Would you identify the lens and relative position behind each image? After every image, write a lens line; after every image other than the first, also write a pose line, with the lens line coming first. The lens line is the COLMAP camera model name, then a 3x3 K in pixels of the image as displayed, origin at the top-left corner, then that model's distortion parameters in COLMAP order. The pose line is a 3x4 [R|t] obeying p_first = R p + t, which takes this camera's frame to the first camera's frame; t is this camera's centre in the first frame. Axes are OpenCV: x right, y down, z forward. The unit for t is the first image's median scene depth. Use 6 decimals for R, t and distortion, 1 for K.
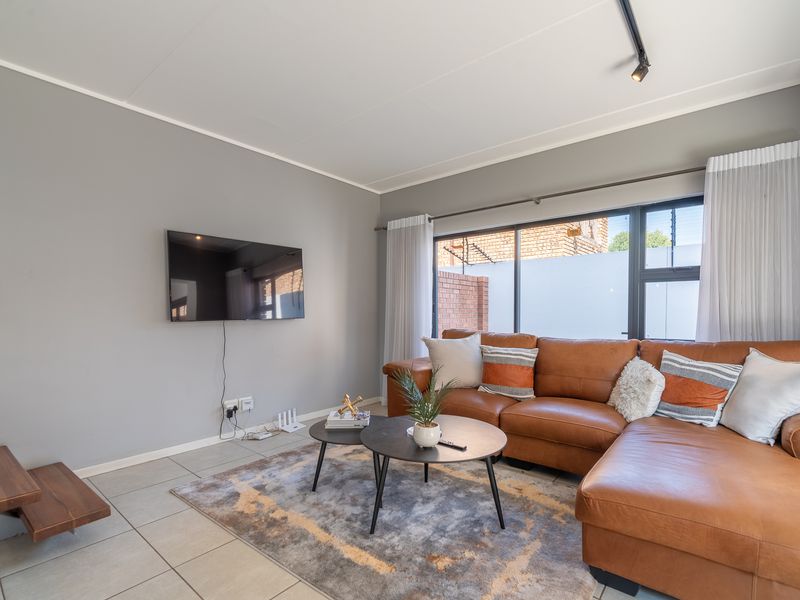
lens RADIAL K [[389.9, 0, 399.4], [0, 389.9, 320.5], [0, 0, 1]] dist [0.003271, 0.000398]
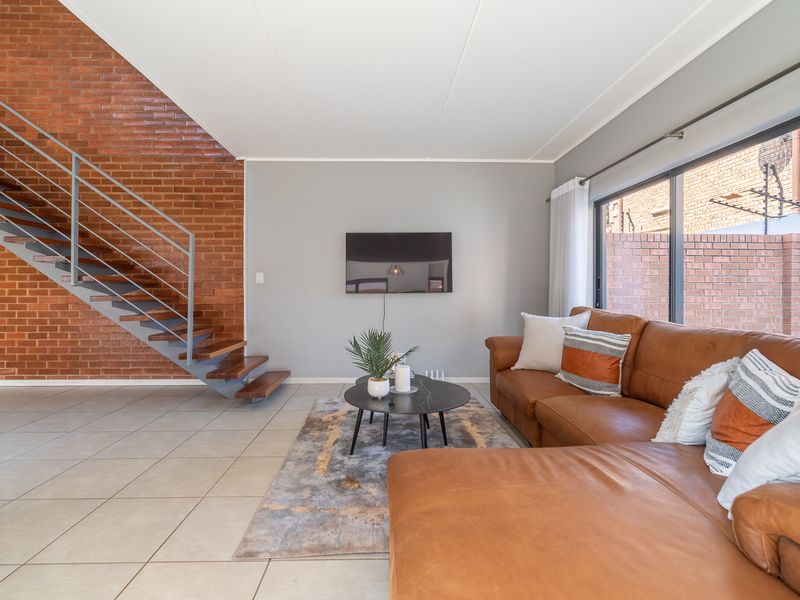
lens RADIAL K [[386.3, 0, 396.3], [0, 386.3, 288.3], [0, 0, 1]] dist [-0.001619, -0.000006]
pose [[0.659480, 0.002594, -0.751717, 0.637258], [-0.017981, 0.999762, -0.012325, -0.000829], [0.751507, 0.021644, 0.659370, 0.161809]]
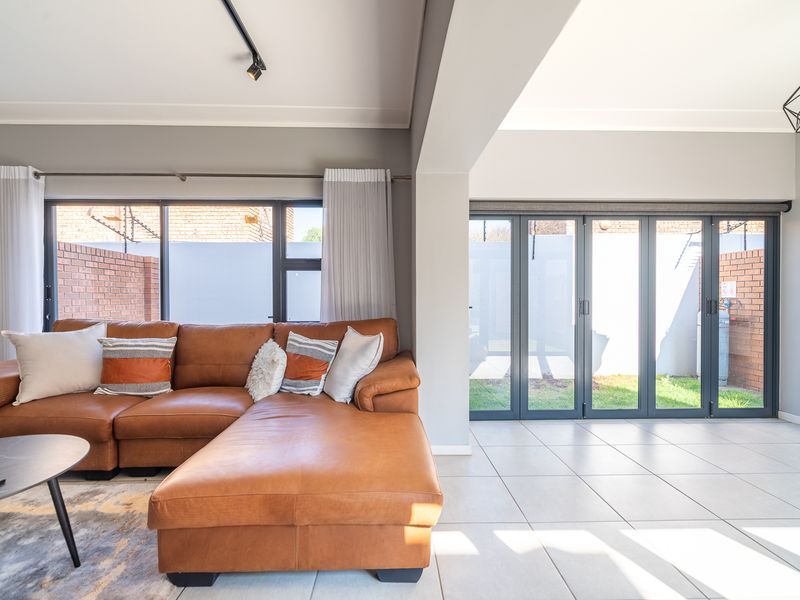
lens RADIAL K [[384.1, 0, 397.1], [0, 384.1, 301.0], [0, 0, 1]] dist [0.000058, 0.000389]
pose [[0.754940, -0.005644, 0.655769, 0.159766], [0.013719, 0.999880, -0.007188, 0.000660], [-0.655650, 0.014423, 0.754927, -0.023460]]
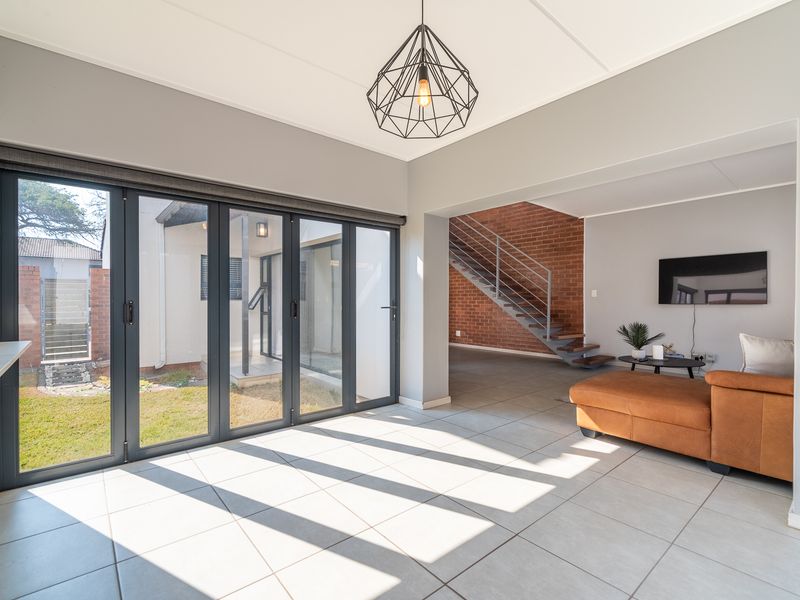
lens RADIAL K [[384.1, 0, 397.1], [0, 384.1, 301.0], [0, 0, 1]] dist [0.000058, 0.000389]
pose [[-0.187329, 0.004237, -0.982288, 1.587555], [-0.021820, 0.999726, 0.008473, 0.000770], [0.982055, 0.023021, -0.187185, 0.034850]]
